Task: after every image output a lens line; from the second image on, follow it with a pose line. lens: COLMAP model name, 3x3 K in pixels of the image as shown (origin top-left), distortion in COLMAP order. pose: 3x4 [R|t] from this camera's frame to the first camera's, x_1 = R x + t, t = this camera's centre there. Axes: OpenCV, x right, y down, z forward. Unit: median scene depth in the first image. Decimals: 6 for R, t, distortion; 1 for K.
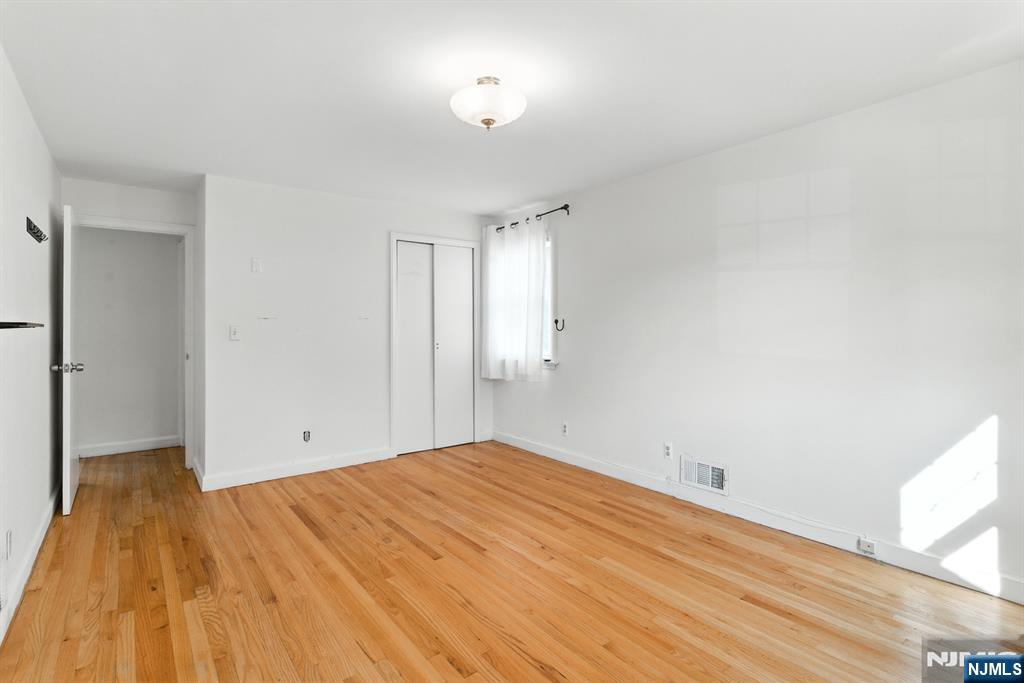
lens RADIAL K [[499.3, 0, 507.8], [0, 499.3, 331.6], [0, 0, 1]] dist [0.002332, -0.000121]
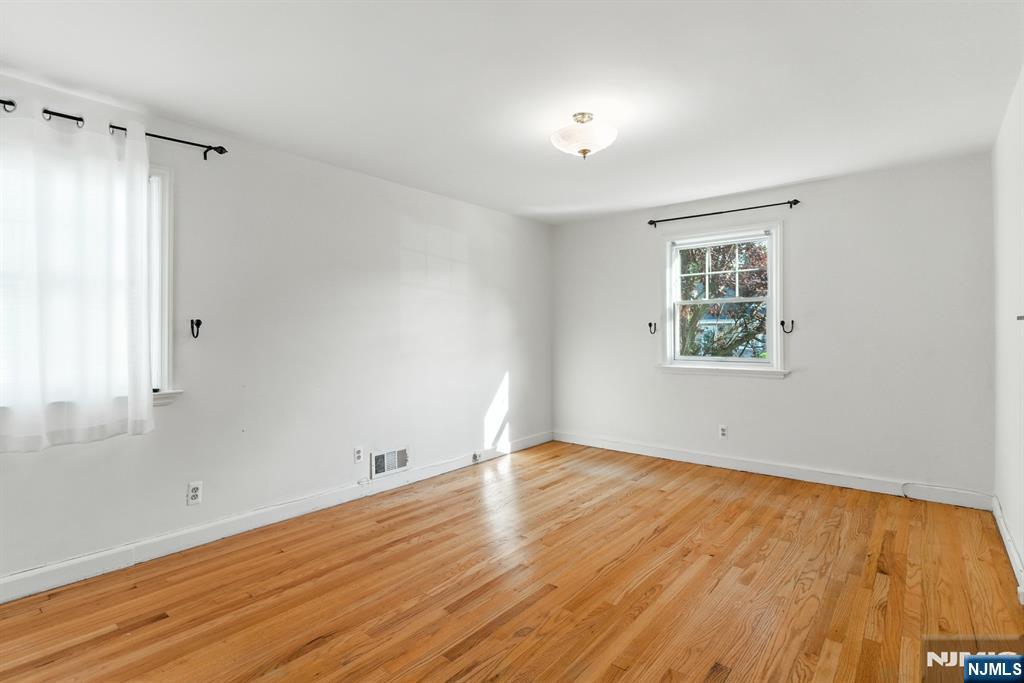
lens RADIAL K [[499.3, 0, 507.7], [0, 499.3, 339.3], [0, 0, 1]] dist [0.002332, -0.000121]
pose [[-0.223482, -0.006810, 0.974684, -0.784015], [0.017287, 0.999791, 0.010949, 0.000386], [-0.974555, 0.019296, -0.223318, 1.003961]]
